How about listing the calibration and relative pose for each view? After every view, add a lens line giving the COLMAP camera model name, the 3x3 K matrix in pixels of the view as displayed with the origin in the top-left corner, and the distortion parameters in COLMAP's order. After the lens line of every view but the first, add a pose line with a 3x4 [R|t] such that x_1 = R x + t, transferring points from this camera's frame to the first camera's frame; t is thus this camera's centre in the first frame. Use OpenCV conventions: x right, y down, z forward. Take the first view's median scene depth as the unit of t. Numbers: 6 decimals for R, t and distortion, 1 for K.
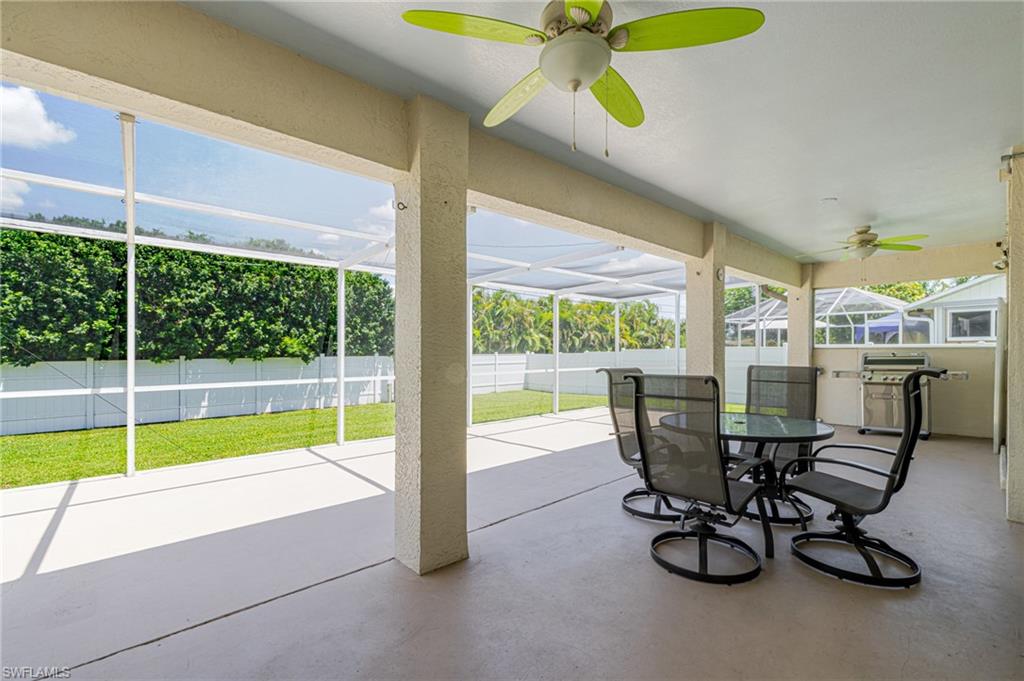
lens RADIAL K [[434.7, 0, 512.8], [0, 434.7, 347.4], [0, 0, 1]] dist [0.002369, 0.000035]
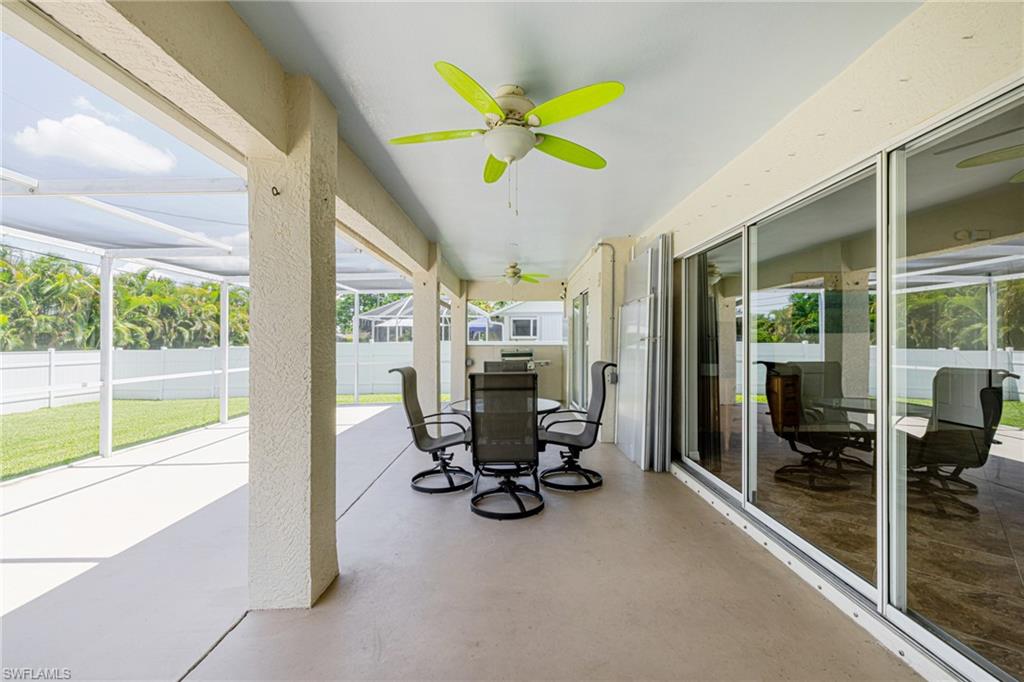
lens RADIAL K [[435.3, 0, 512.6], [0, 435.3, 337.2], [0, 0, 1]] dist [0.000689, 0.000013]
pose [[0.658553, 0.009883, 0.752469, -0.119506], [-0.005159, 0.999950, -0.008618, -0.006296], [-0.752516, 0.001793, 0.658571, 0.016521]]
